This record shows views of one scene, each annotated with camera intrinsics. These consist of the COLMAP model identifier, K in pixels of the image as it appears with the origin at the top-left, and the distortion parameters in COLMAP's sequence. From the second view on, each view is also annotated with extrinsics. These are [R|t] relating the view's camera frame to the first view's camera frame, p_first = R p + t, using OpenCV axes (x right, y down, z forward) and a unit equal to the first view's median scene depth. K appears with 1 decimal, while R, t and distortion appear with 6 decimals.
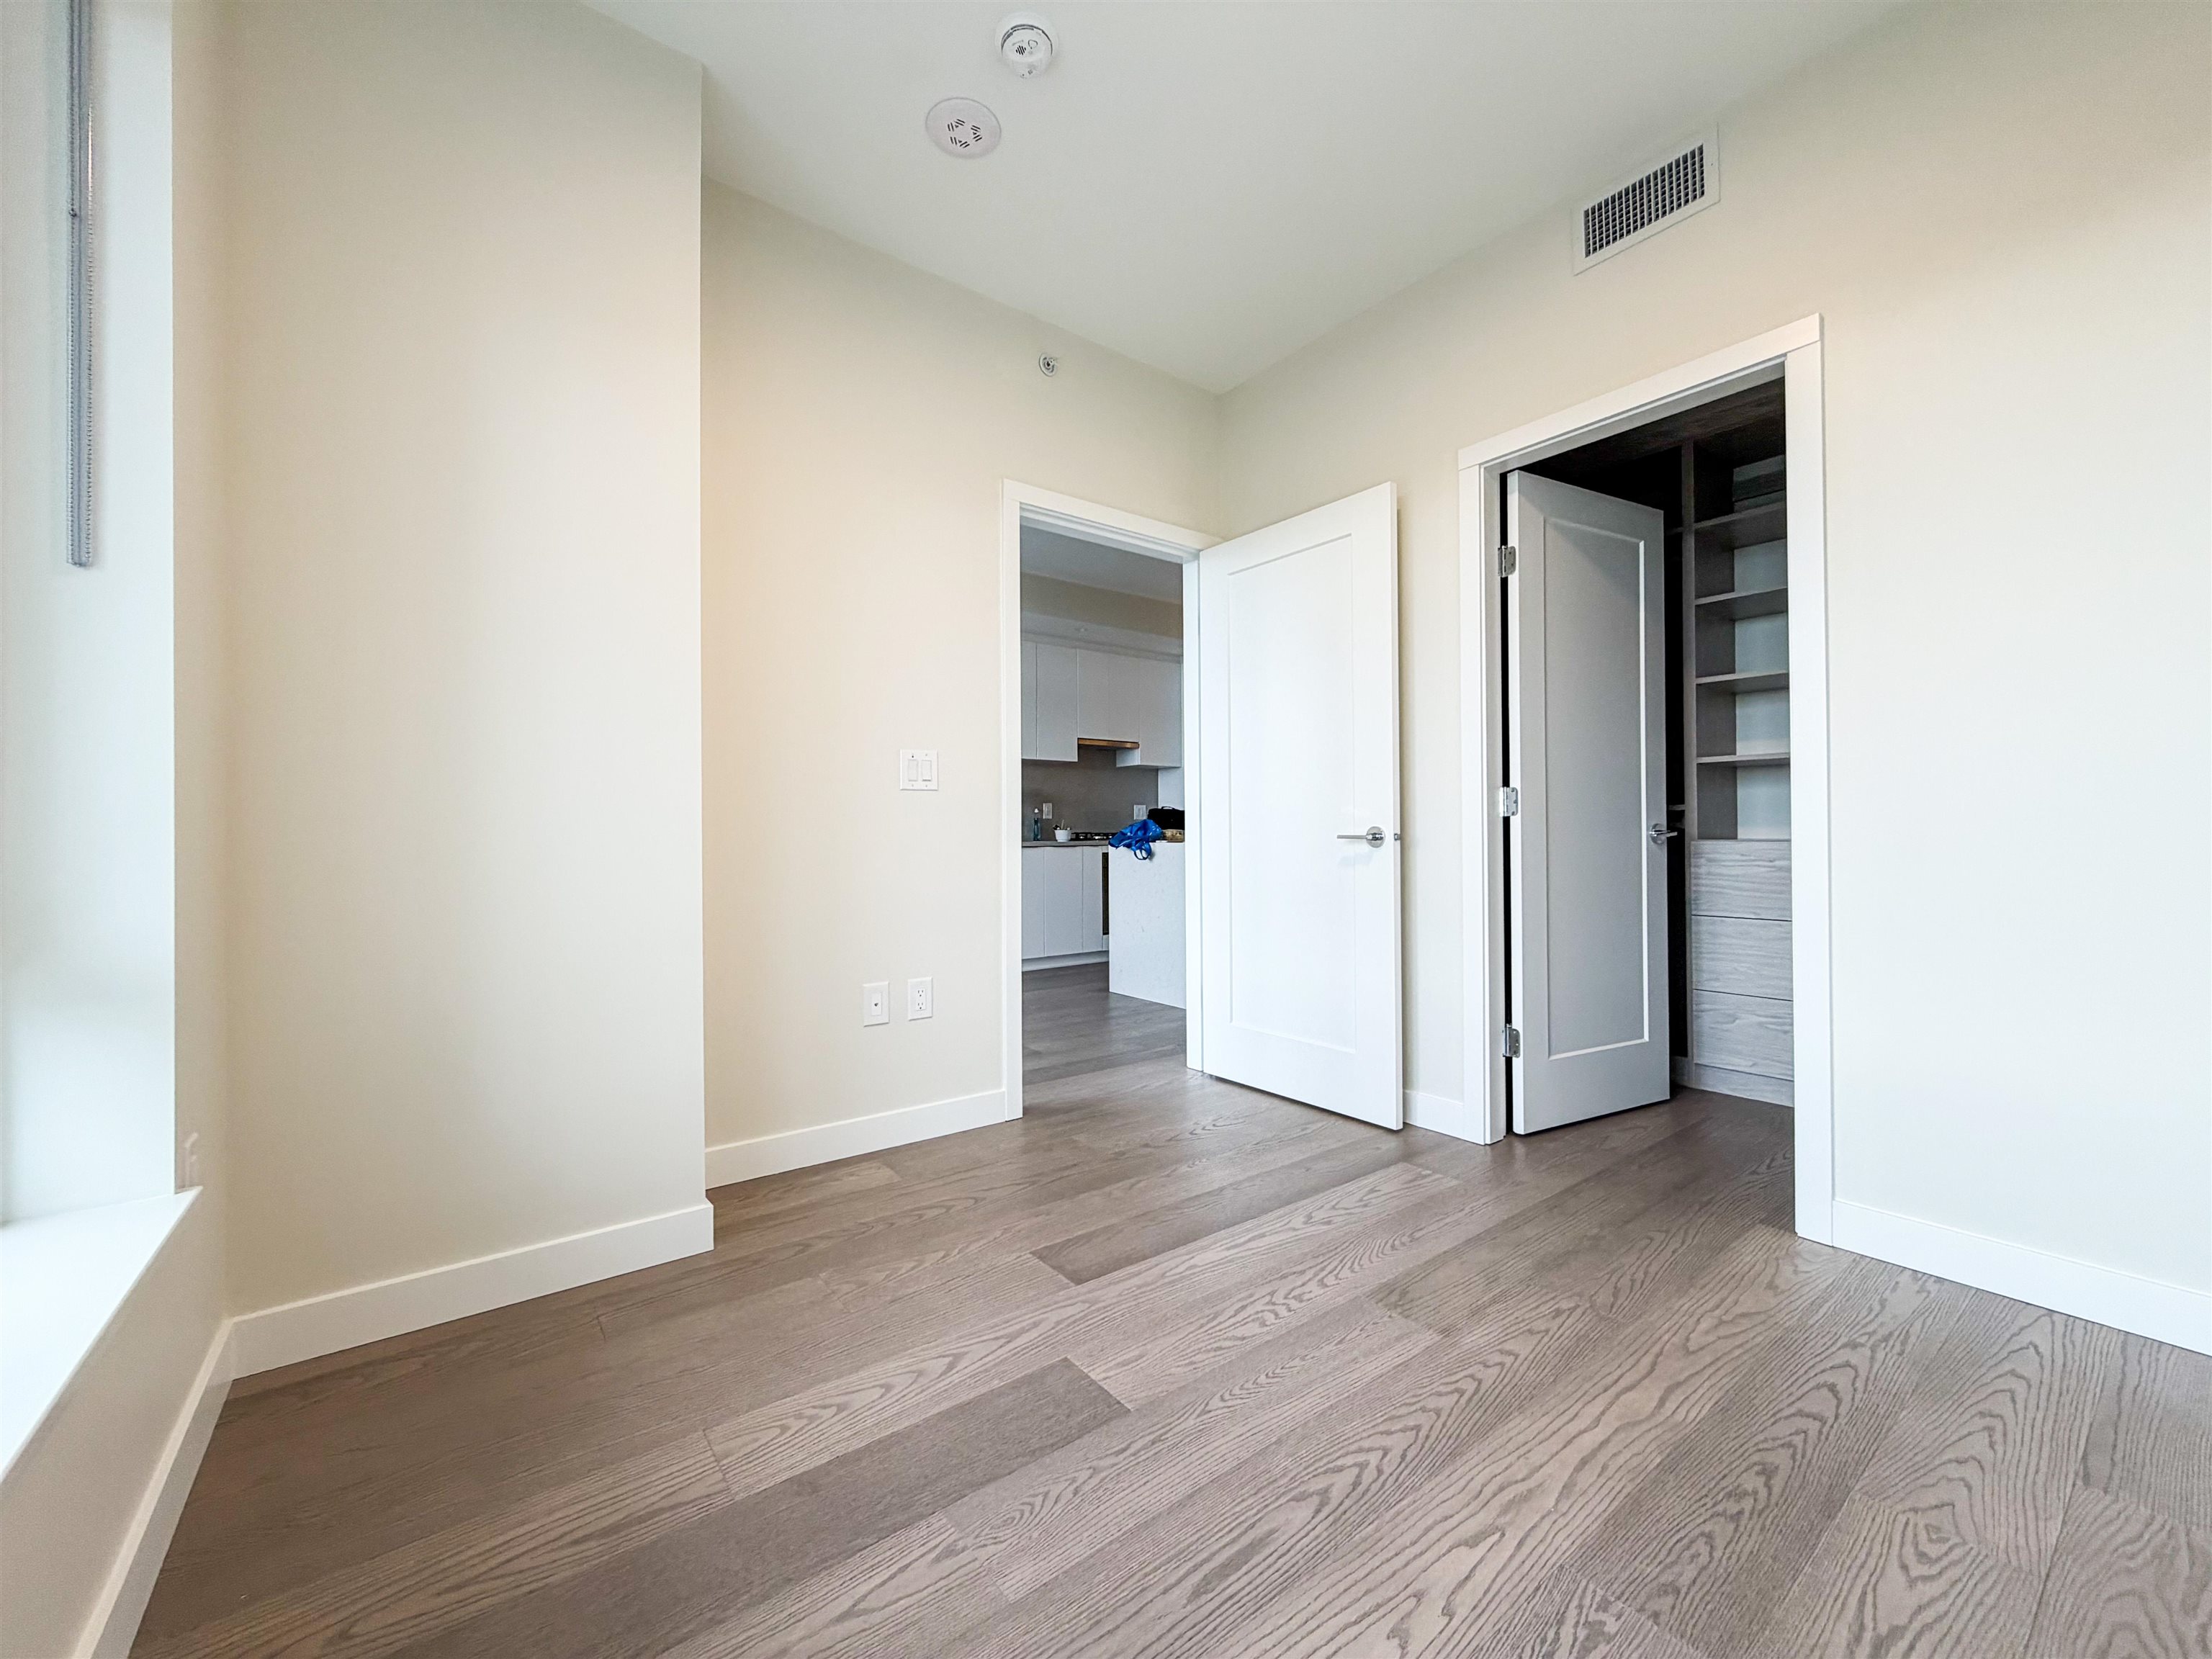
lens RADIAL K [[874.2, 0, 1106.0], [0, 874.2, 829.5], [0, 0, 1]] dist [0.001131, -0.000157]
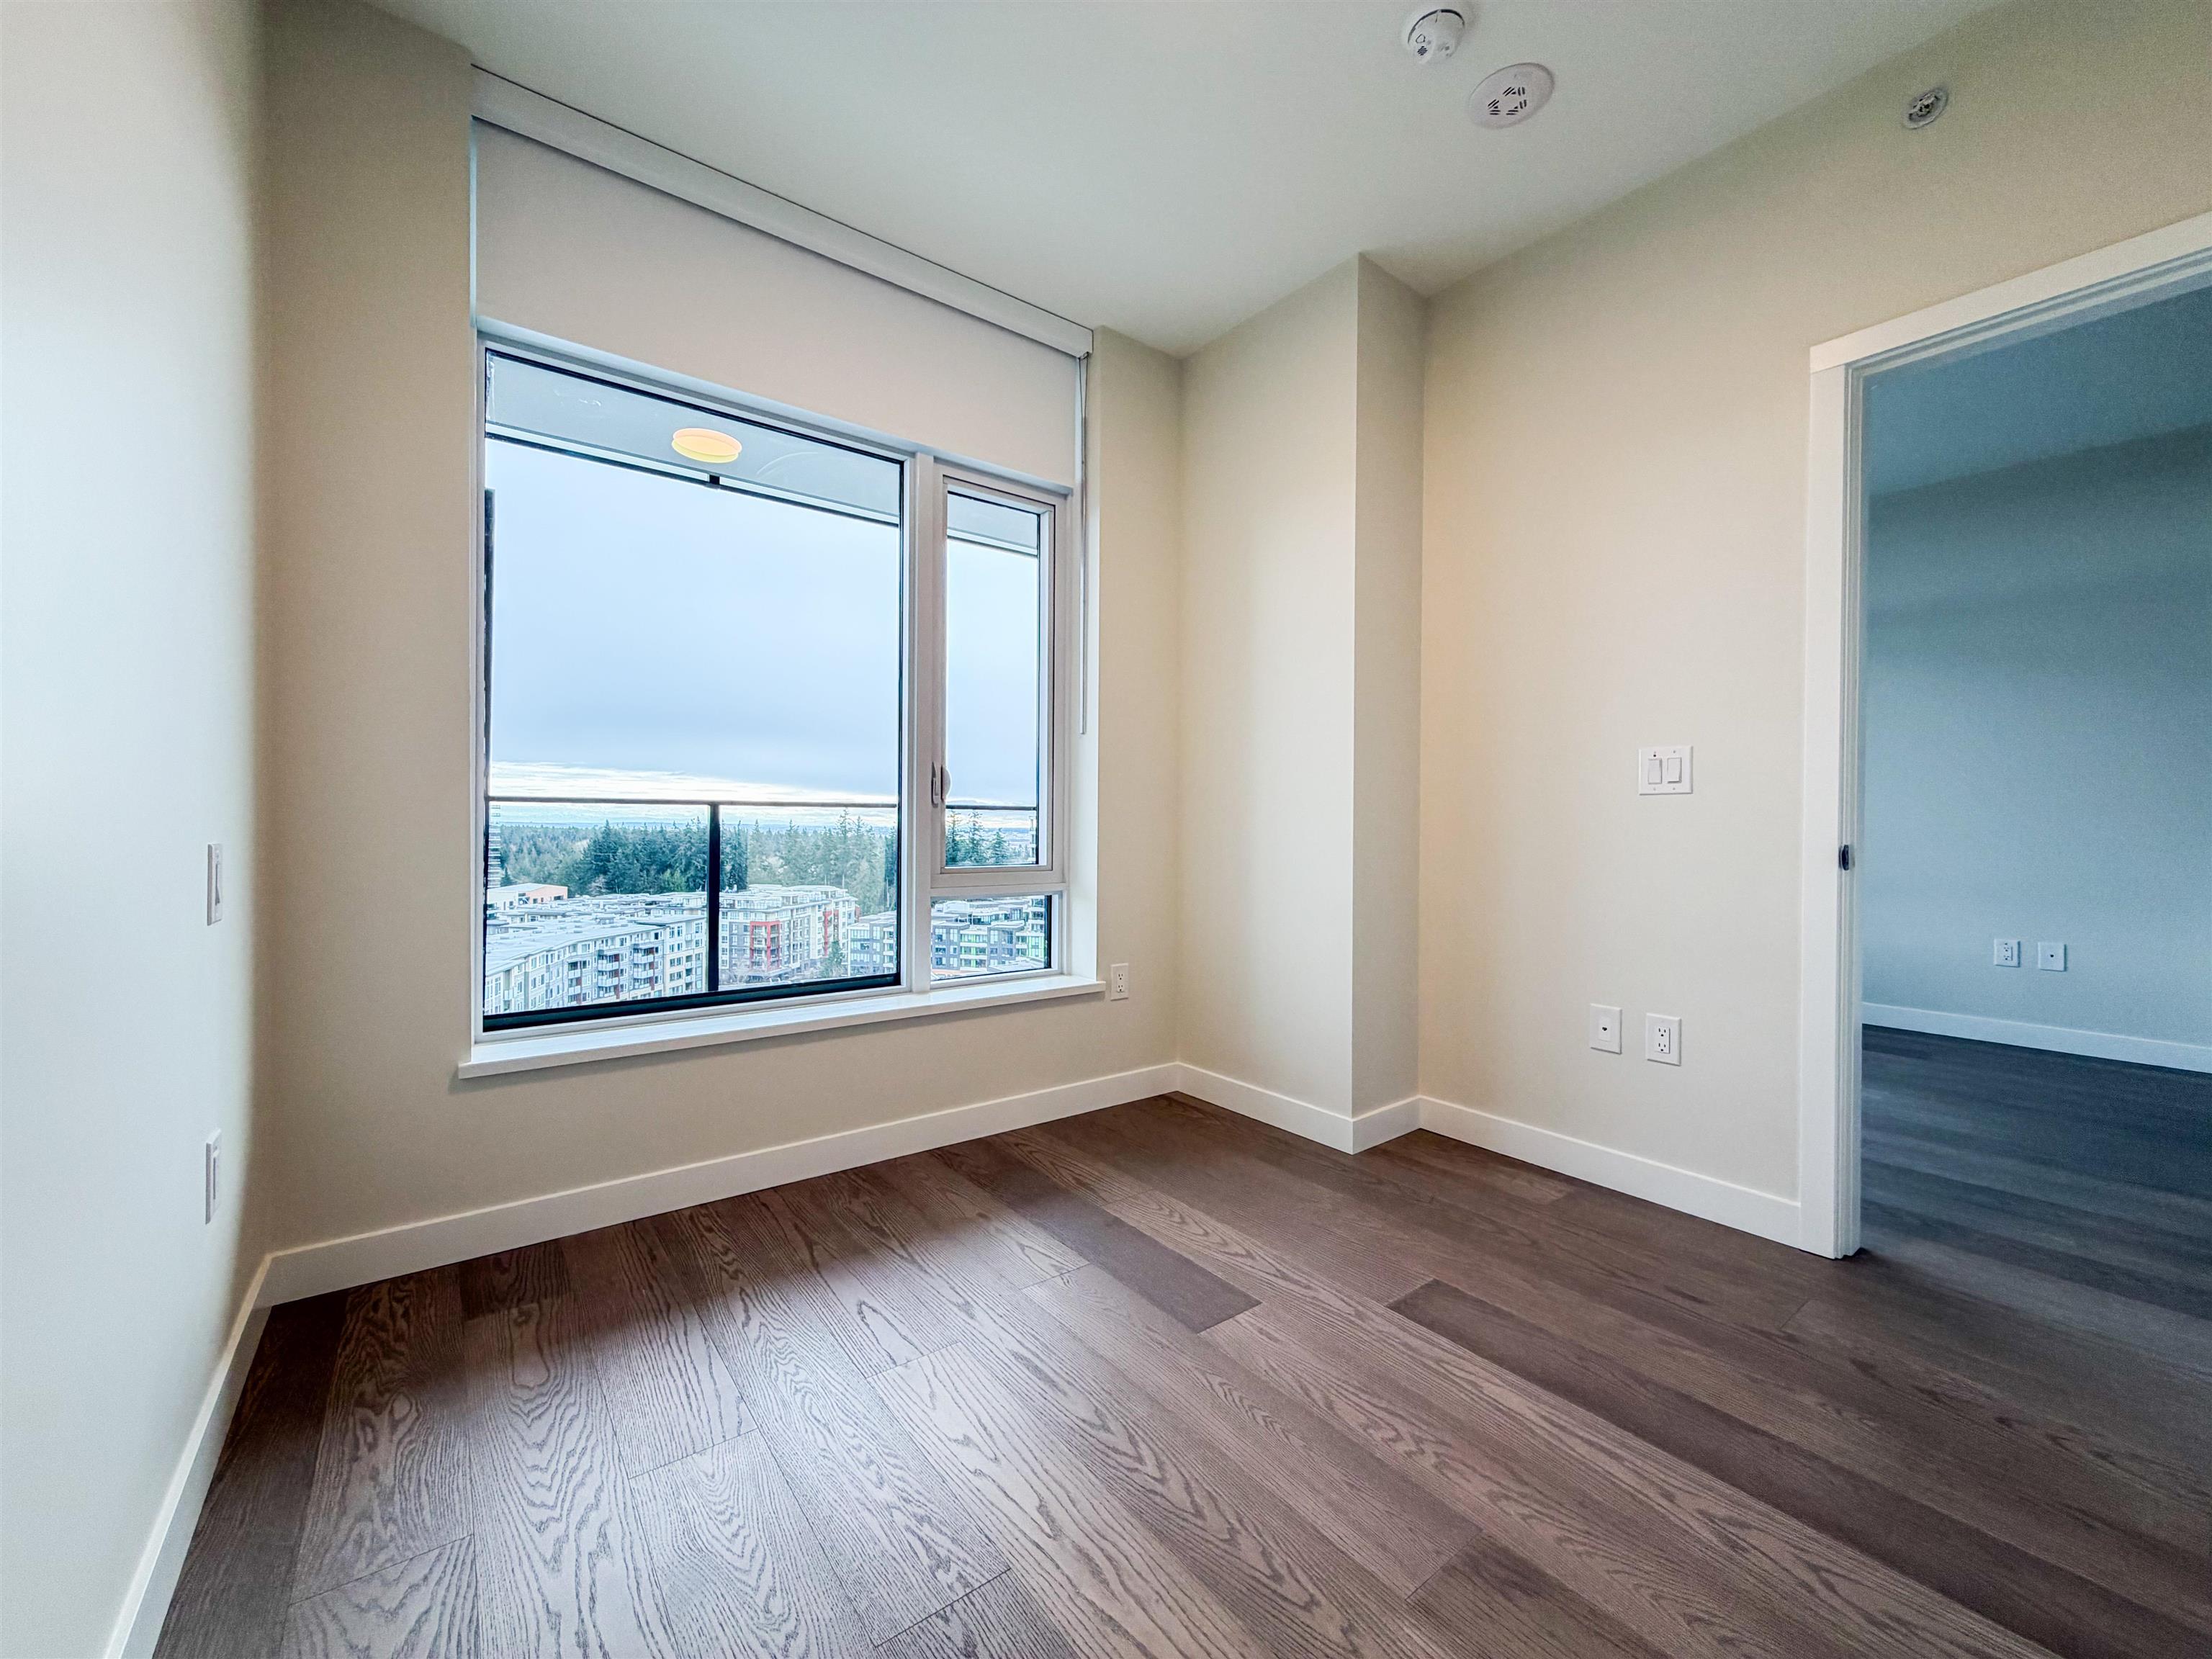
lens RADIAL K [[874.2, 0, 1106.0], [0, 874.2, 829.5], [0, 0, 1]] dist [0.001131, -0.000157]
pose [[0.009656, 0.013327, -0.999865, 1.004179], [-0.001585, 0.999910, 0.013312, -0.032574], [0.999952, 0.001456, 0.009676, 0.714924]]
